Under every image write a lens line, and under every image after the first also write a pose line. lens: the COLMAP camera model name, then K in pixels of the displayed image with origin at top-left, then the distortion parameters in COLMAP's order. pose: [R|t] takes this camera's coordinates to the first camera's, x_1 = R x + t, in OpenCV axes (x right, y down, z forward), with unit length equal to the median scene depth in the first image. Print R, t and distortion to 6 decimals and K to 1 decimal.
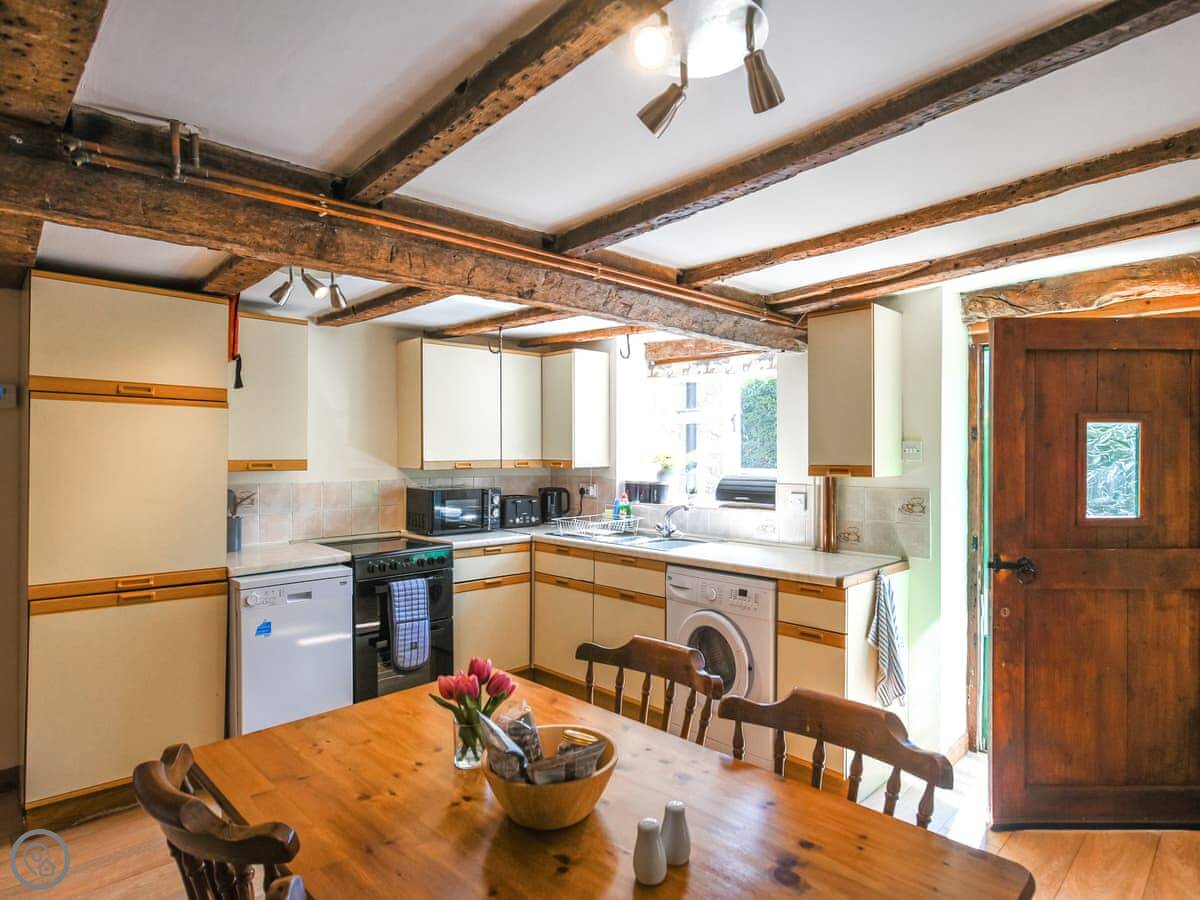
lens RADIAL K [[638.9, 0, 601.2], [0, 638.9, 448.7], [0, 0, 1]] dist [-0.005347, -0.000864]
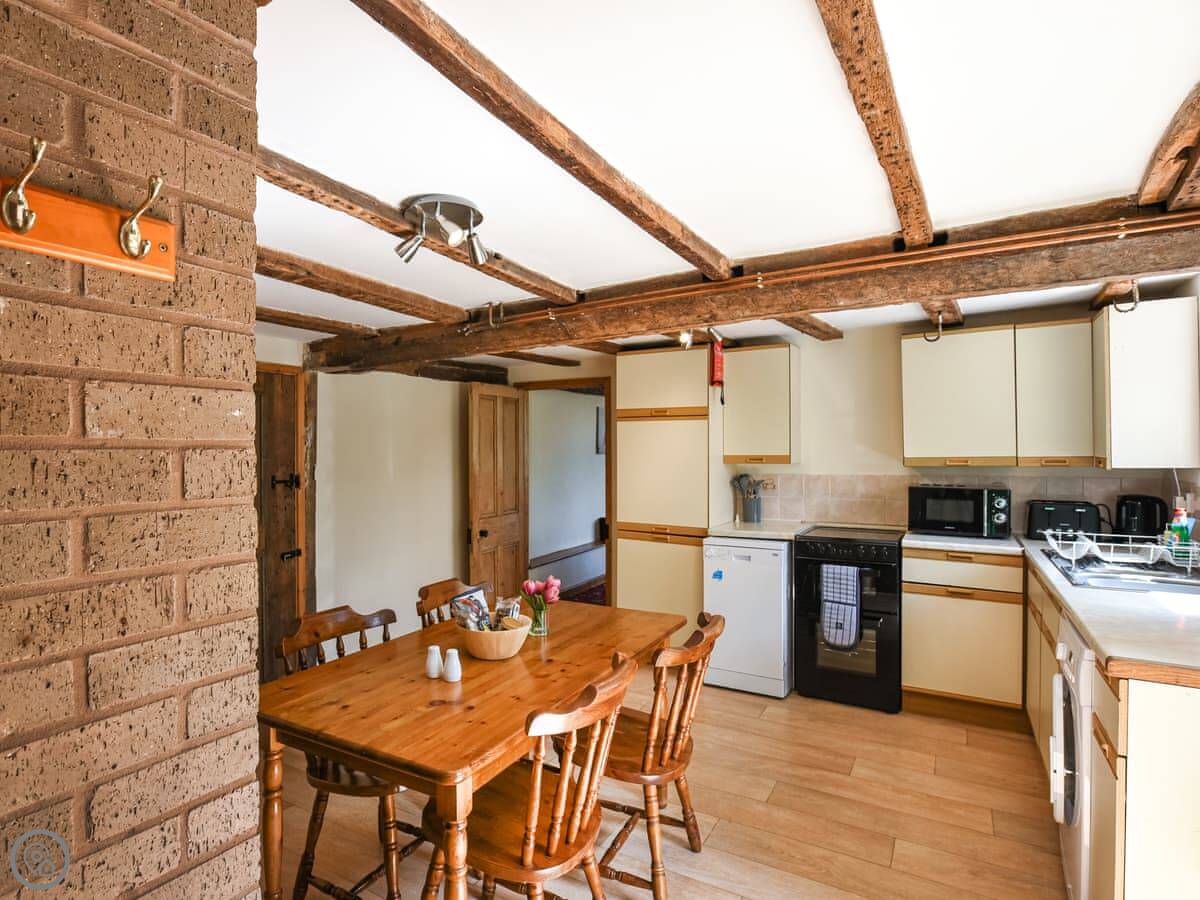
lens RADIAL K [[638.9, 0, 589.7], [0, 638.9, 451.2], [0, 0, 1]] dist [-0.005347, -0.000864]
pose [[0.277666, -0.000239, -0.960678, 0.633856], [0.012135, 0.999921, 0.003259, 0.000465], [0.960601, -0.012563, 0.277647, 0.287652]]
